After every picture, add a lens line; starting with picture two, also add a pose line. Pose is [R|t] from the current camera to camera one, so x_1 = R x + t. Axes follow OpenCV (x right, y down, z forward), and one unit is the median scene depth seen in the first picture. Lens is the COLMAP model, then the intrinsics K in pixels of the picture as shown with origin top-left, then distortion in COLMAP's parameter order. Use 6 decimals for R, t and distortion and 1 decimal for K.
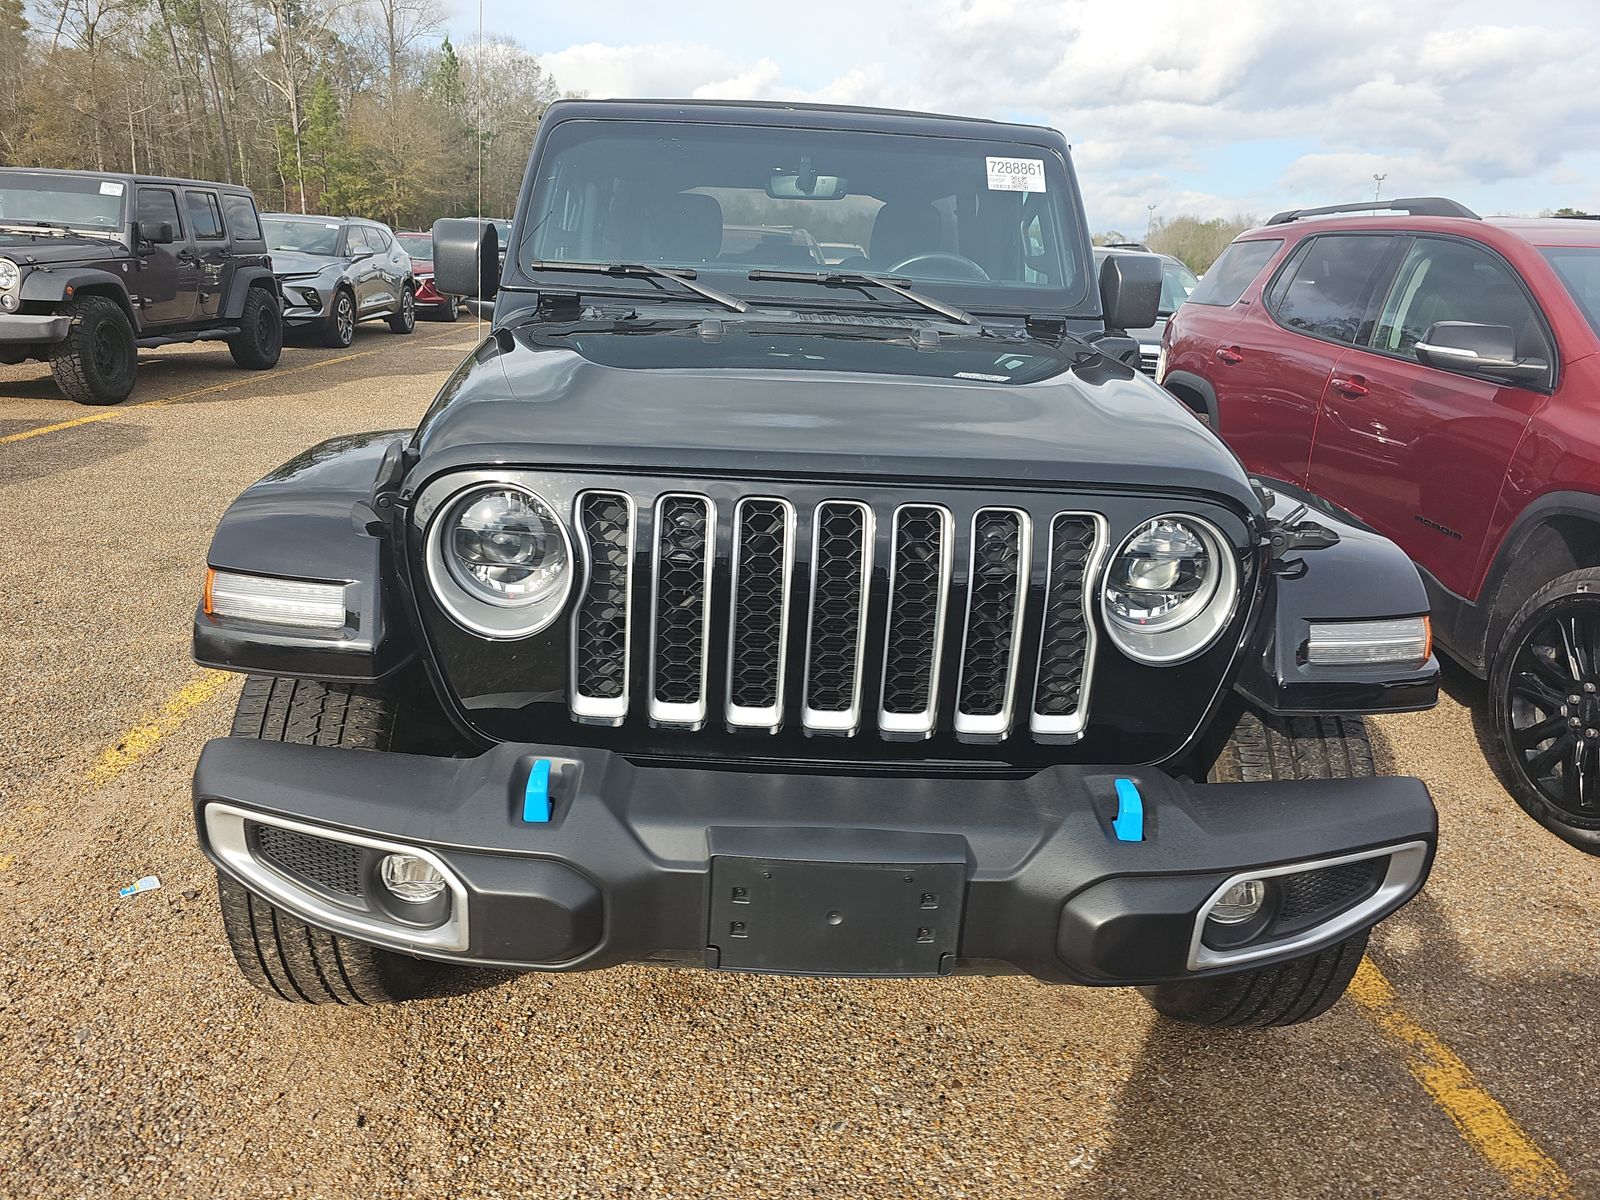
lens RADIAL K [[1066.1, 0, 799.1], [0, 1066.1, 570.9], [0, 0, 1]] dist [0.039354, -0.028247]
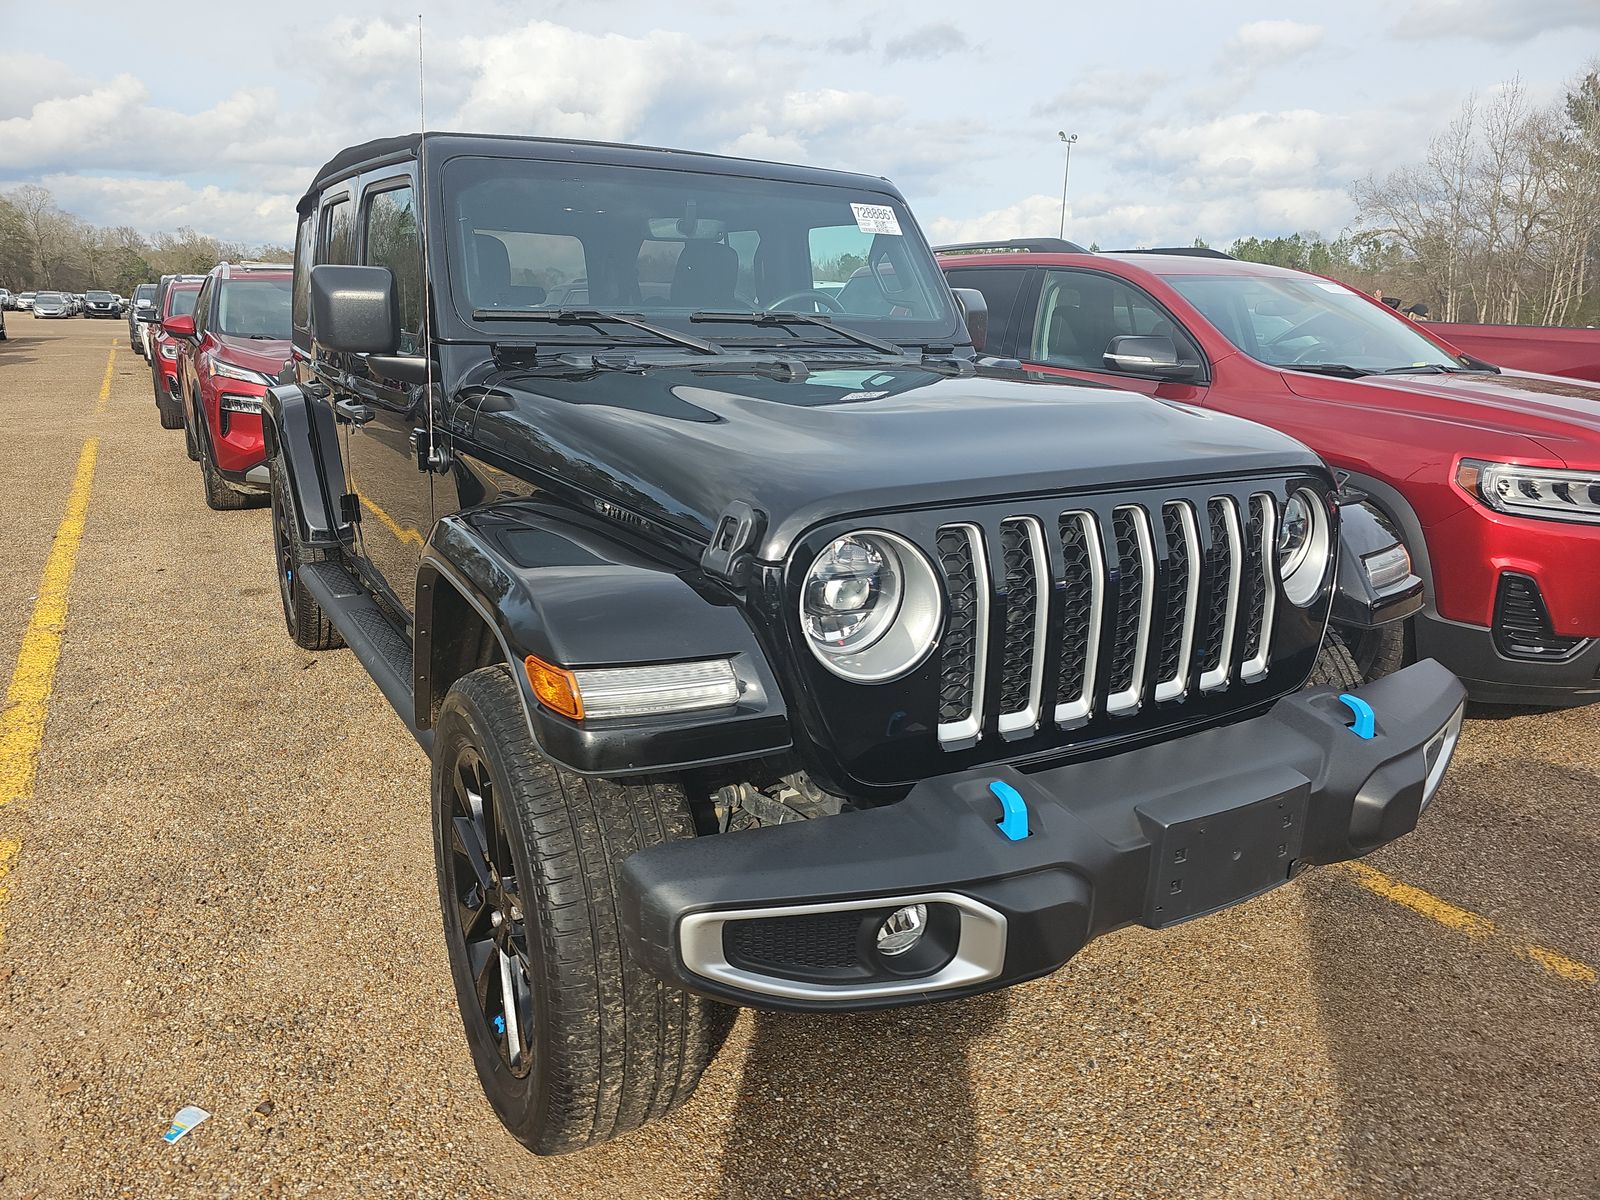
lens RADIAL K [[1053.7, 0, 805.7], [0, 1053.7, 584.8], [0, 0, 1]] dist [0.045359, -0.035692]
pose [[0.880212, -0.149572, 0.450394, -0.440379], [0.155666, 0.987525, 0.023729, -0.035505], [-0.448324, 0.049225, 0.892515, 0.078108]]
